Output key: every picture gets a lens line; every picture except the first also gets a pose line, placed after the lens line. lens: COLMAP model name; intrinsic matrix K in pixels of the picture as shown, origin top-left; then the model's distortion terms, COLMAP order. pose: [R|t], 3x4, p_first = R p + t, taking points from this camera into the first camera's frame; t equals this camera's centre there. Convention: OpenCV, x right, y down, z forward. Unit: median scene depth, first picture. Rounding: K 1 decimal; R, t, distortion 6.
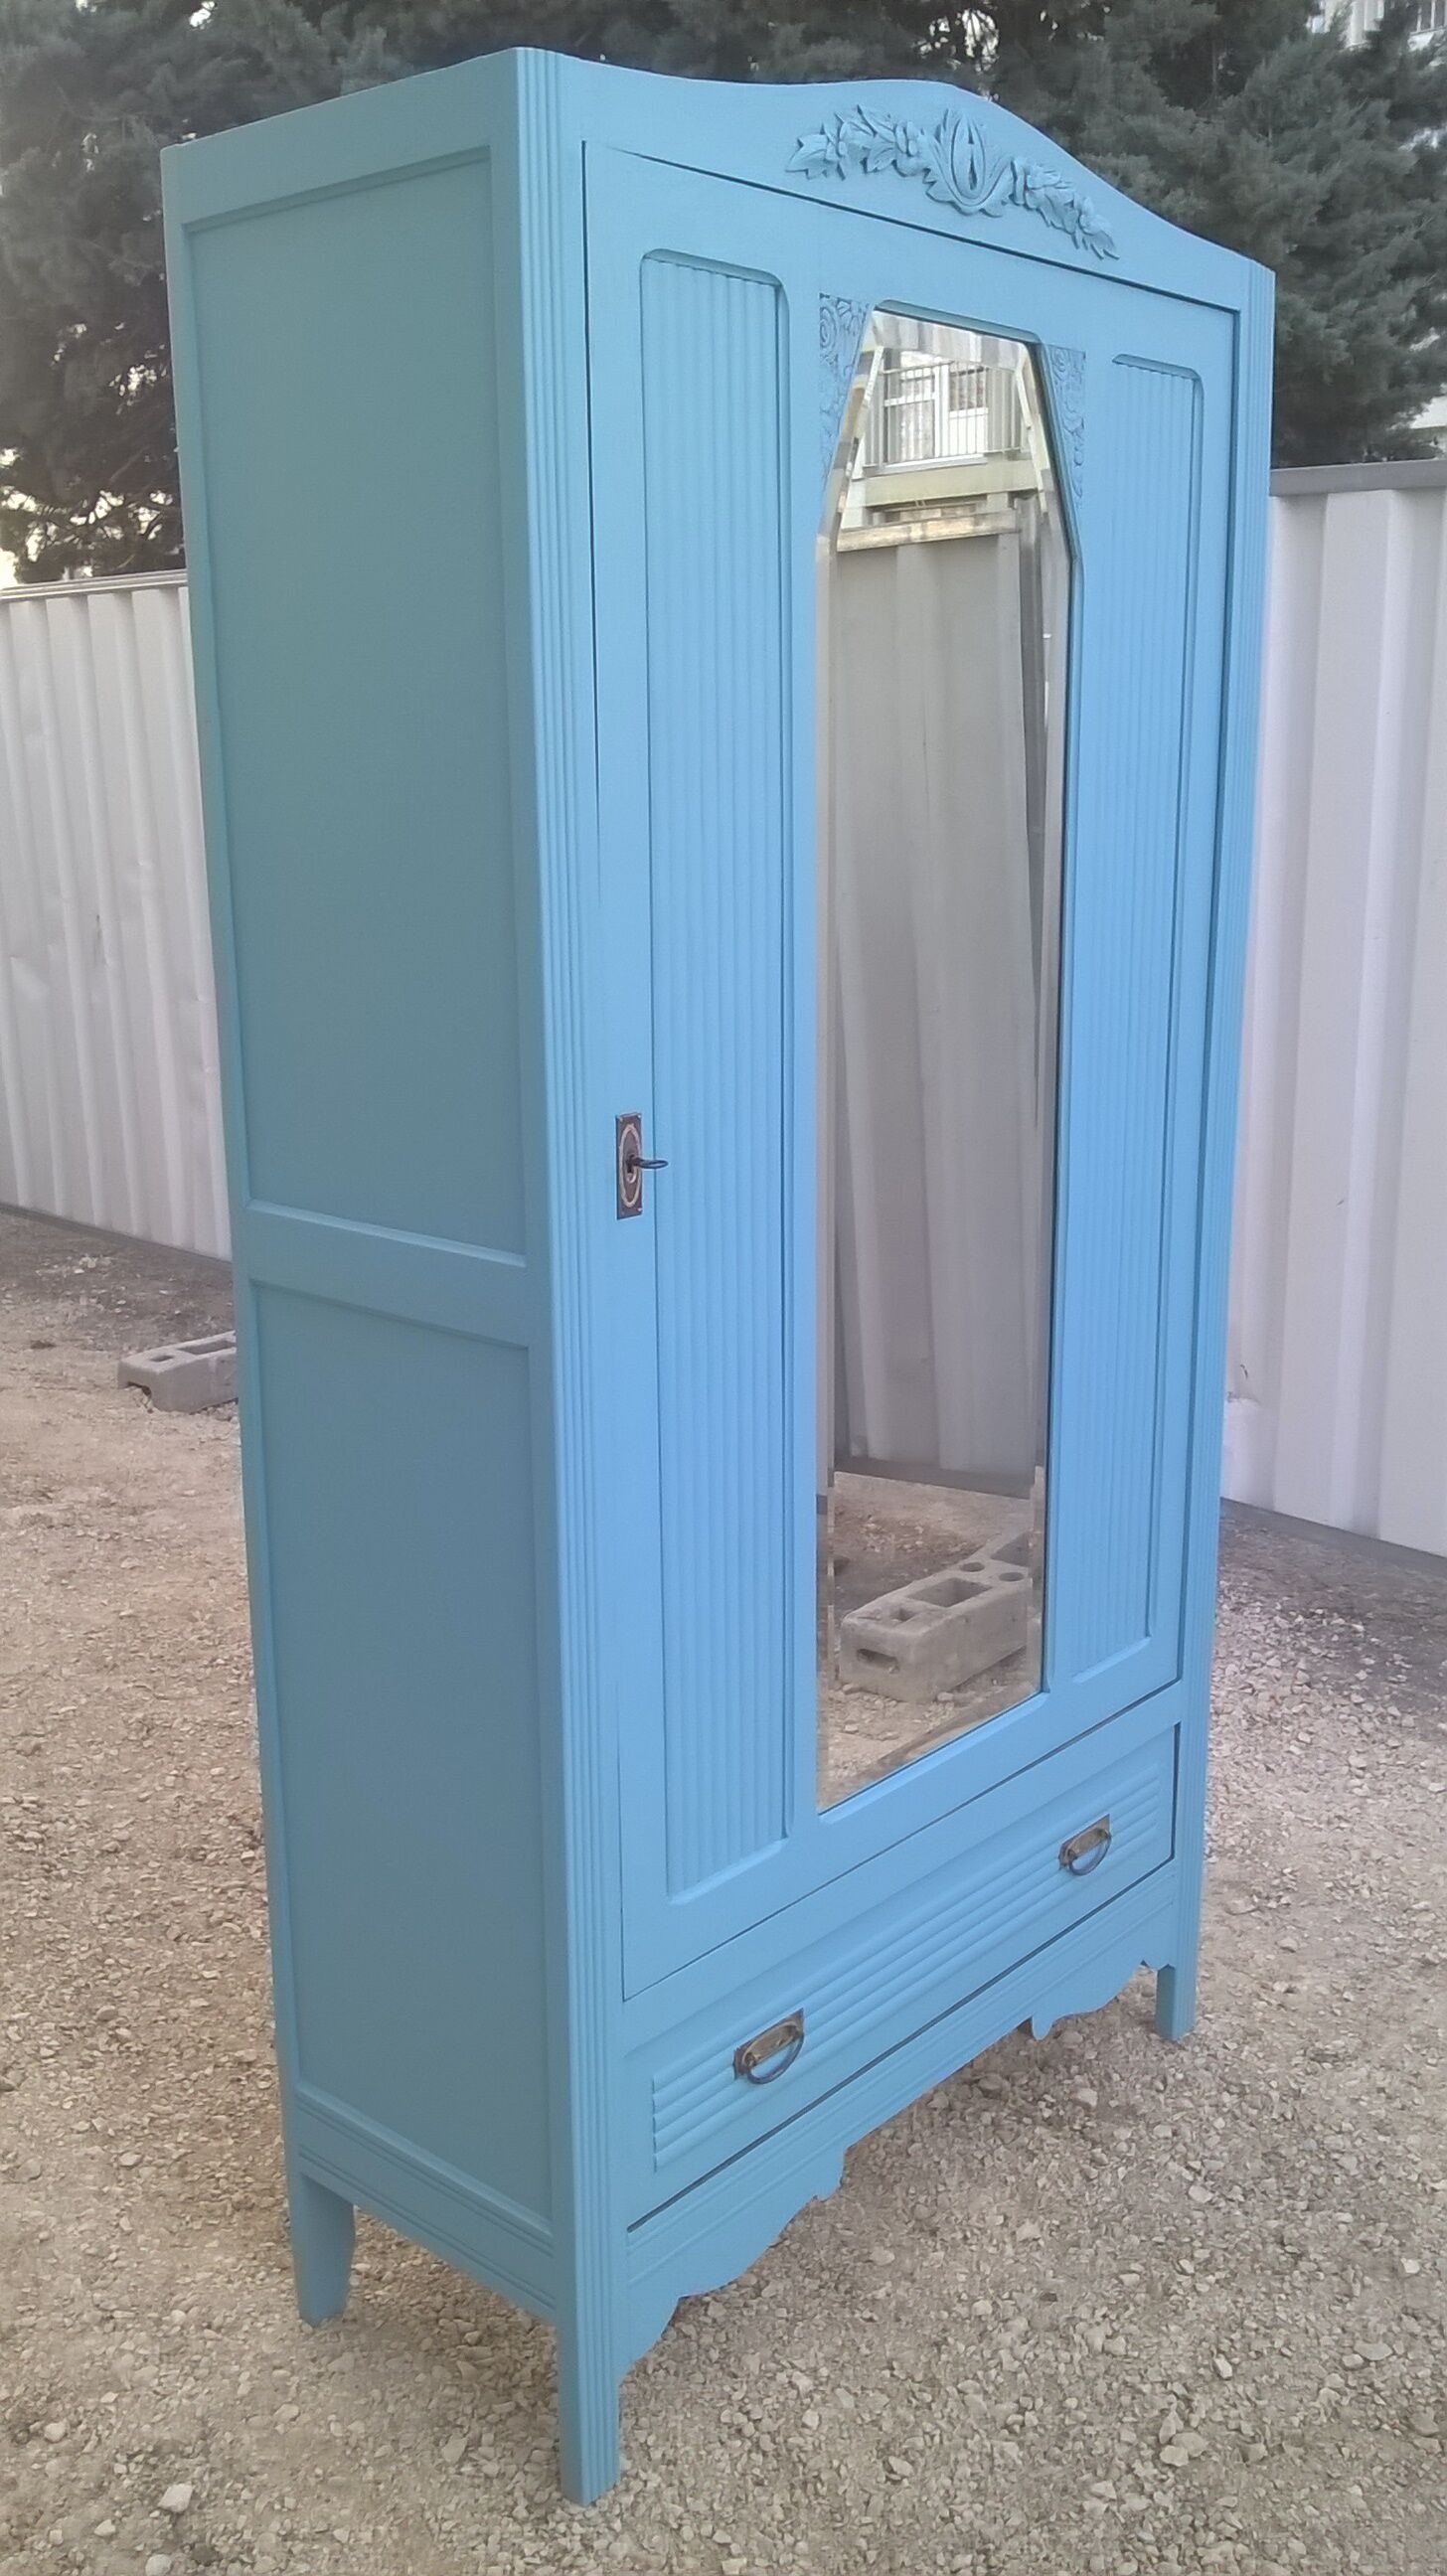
lens RADIAL K [[2286.1, 0, 733.4], [0, 2286.1, 1289.2], [0, 0, 1]] dist [-0.013950, -0.063986]
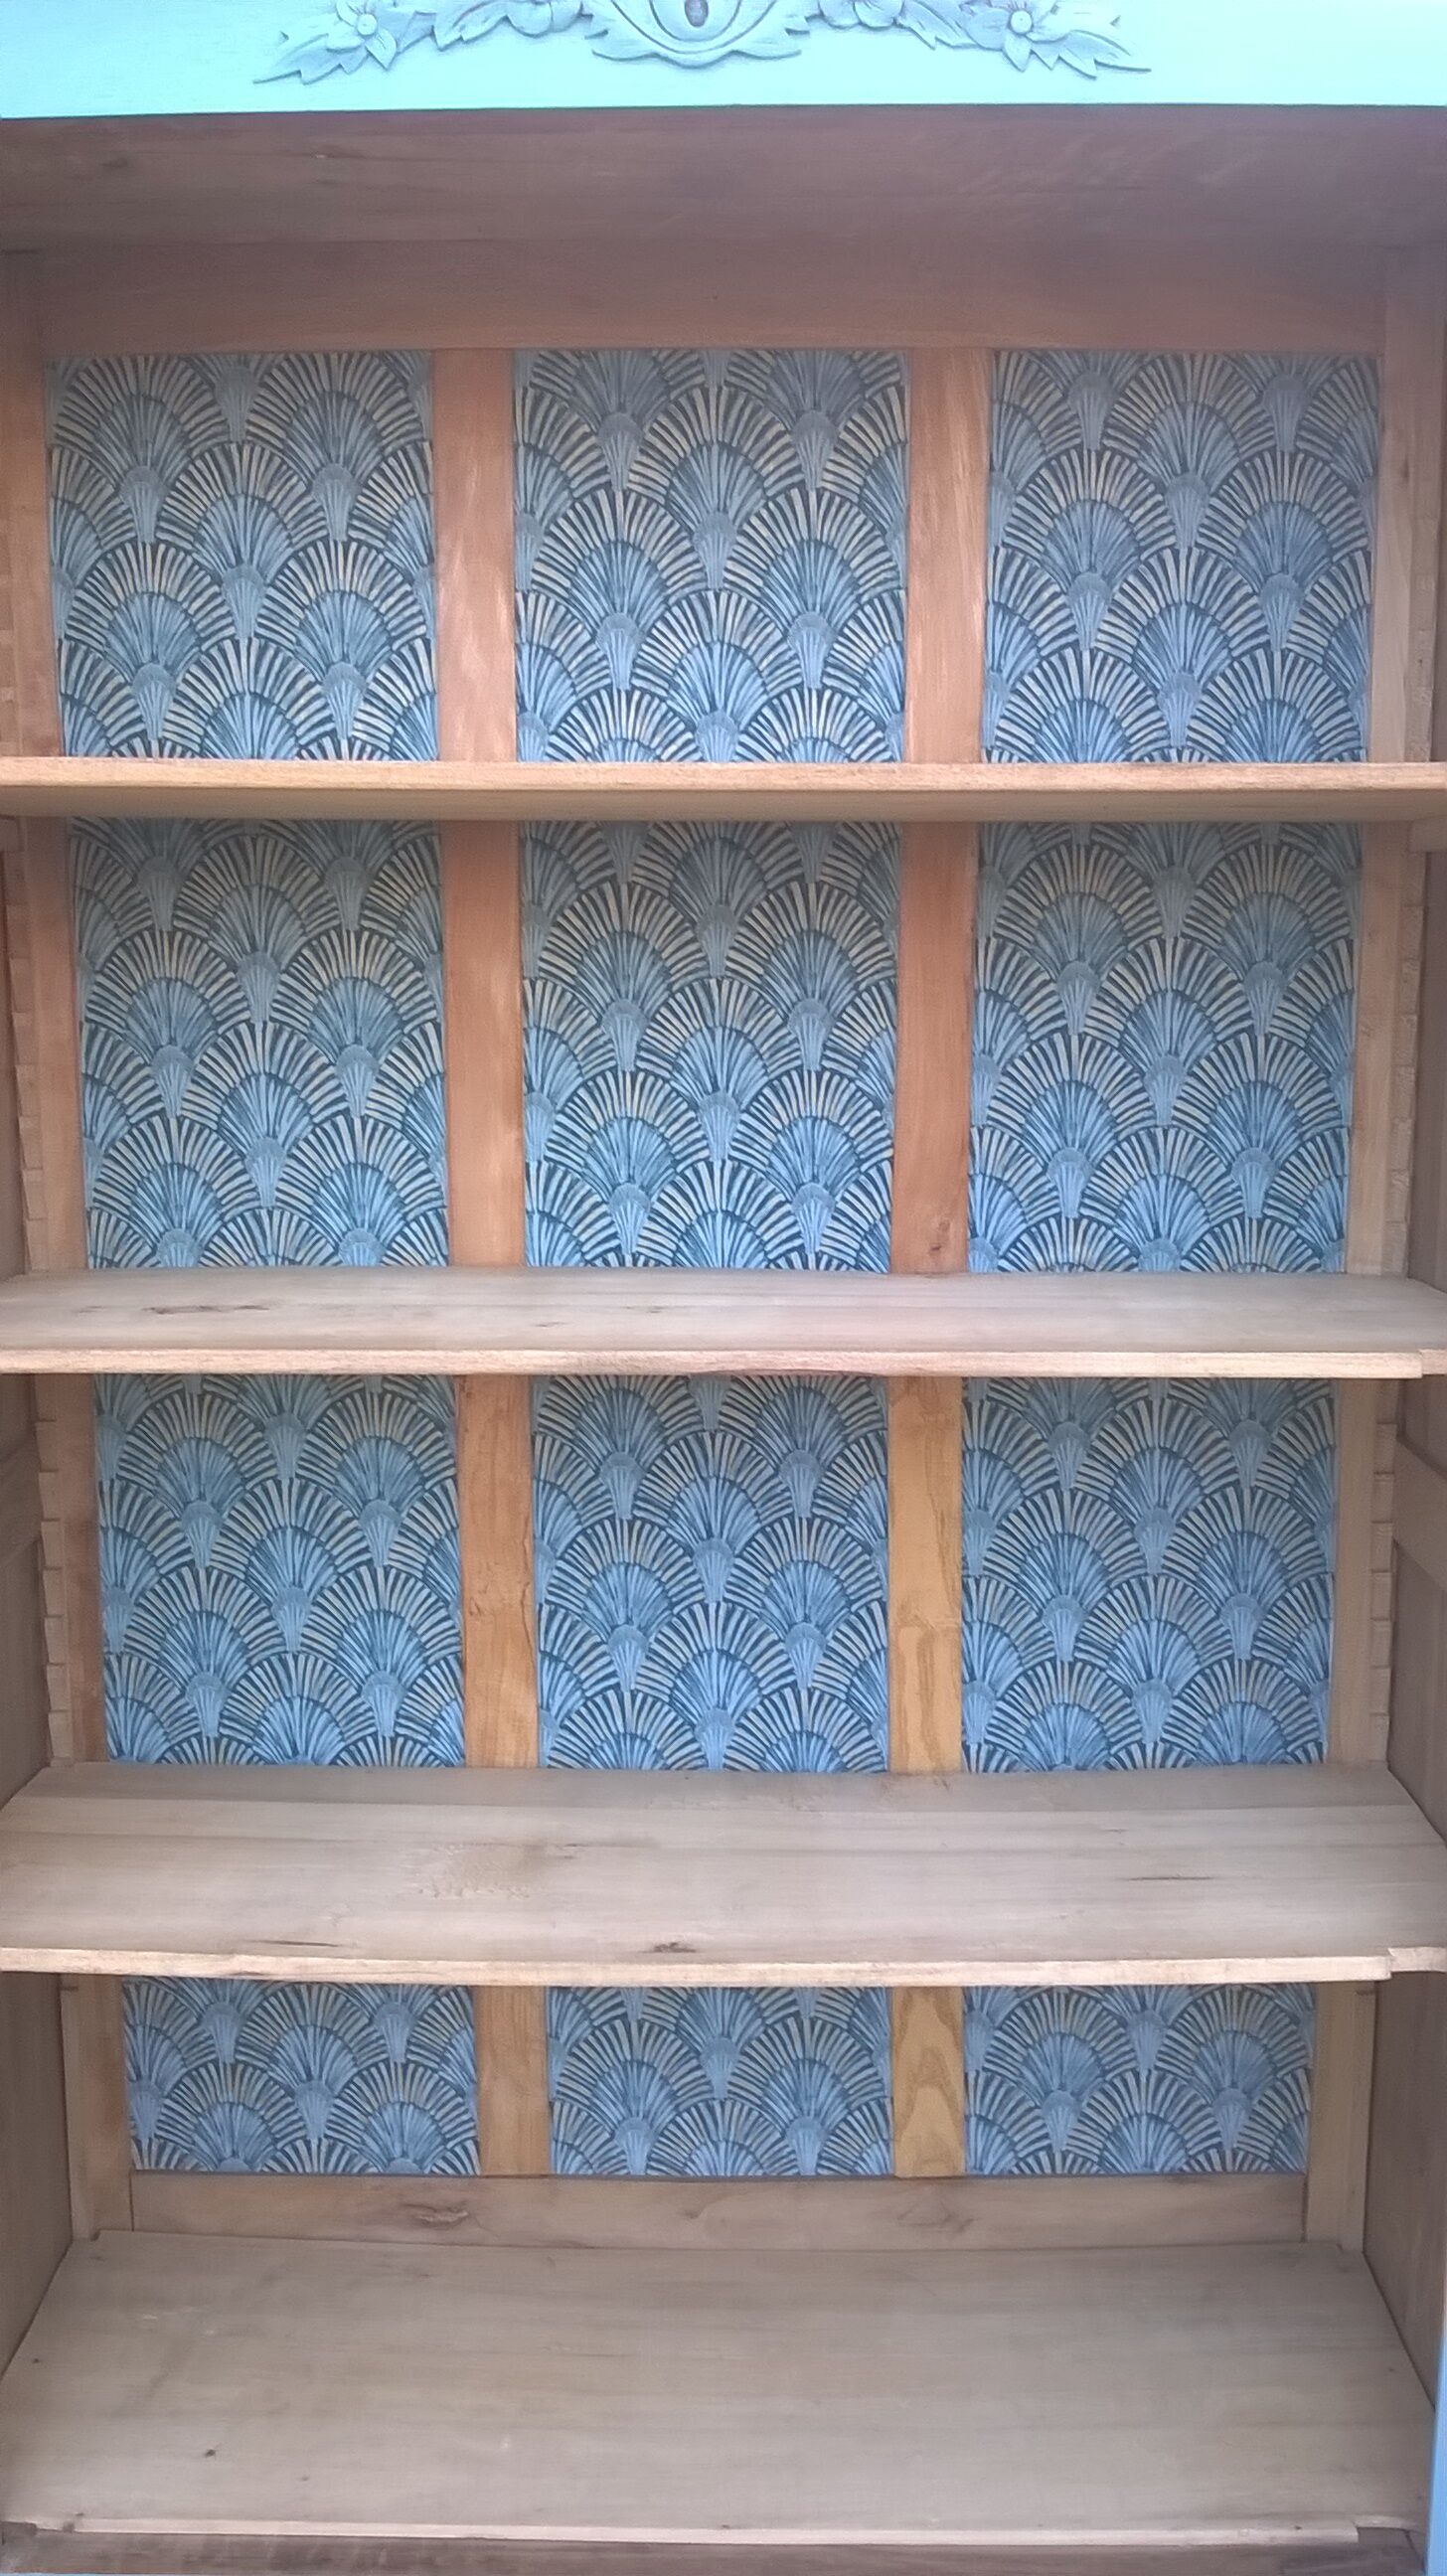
lens RADIAL K [[2268.0, 0, 745.1], [0, 2268.0, 1311.3], [0, 0, 1]] dist [0.044705, -0.154123]
pose [[0.656654, 0.131416, -0.742654, 0.520463], [-0.177502, 0.983971, 0.017171, -0.128581], [0.733006, 0.120547, 0.669455, 0.537835]]
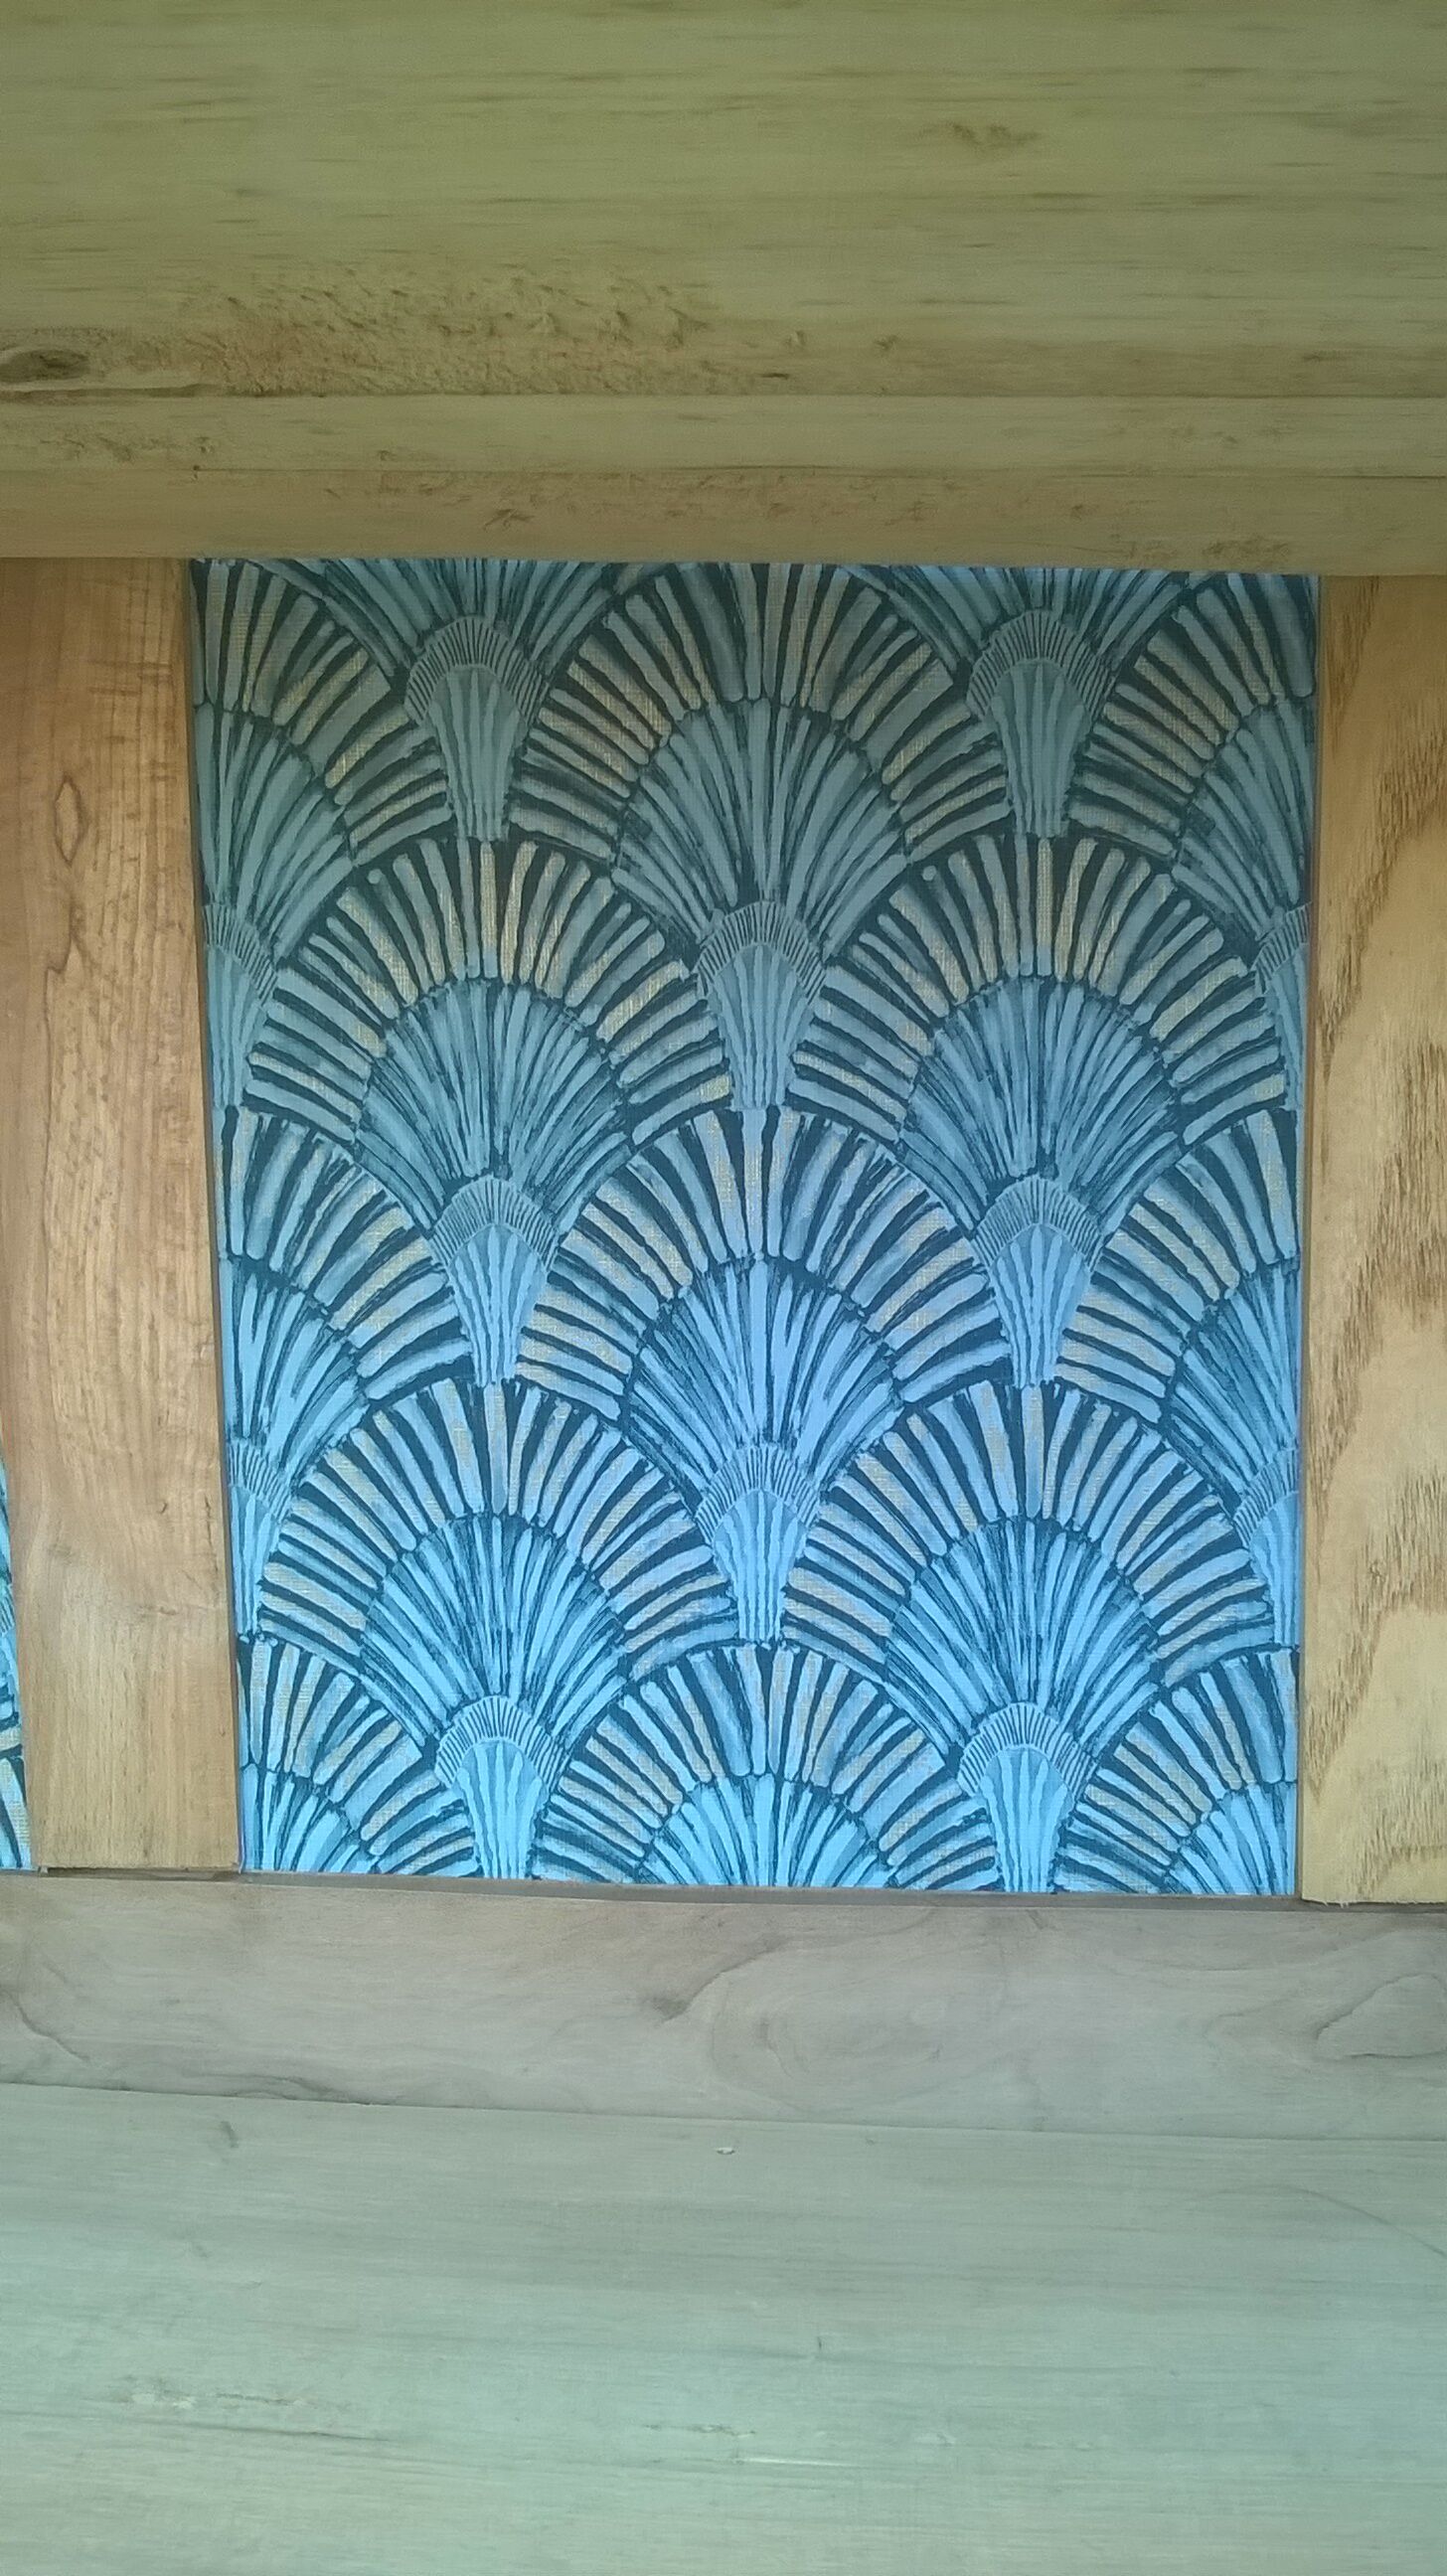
lens RADIAL K [[2333.3, 0, 723.5], [0, 2333.3, 1288.0], [0, 0, 1]] dist [0.054151, -0.174120]
pose [[0.616195, 0.123958, -0.777778, 0.165706], [-0.188904, 0.981972, 0.006841, 0.112329], [0.764604, 0.142710, 0.628502, 0.914601]]
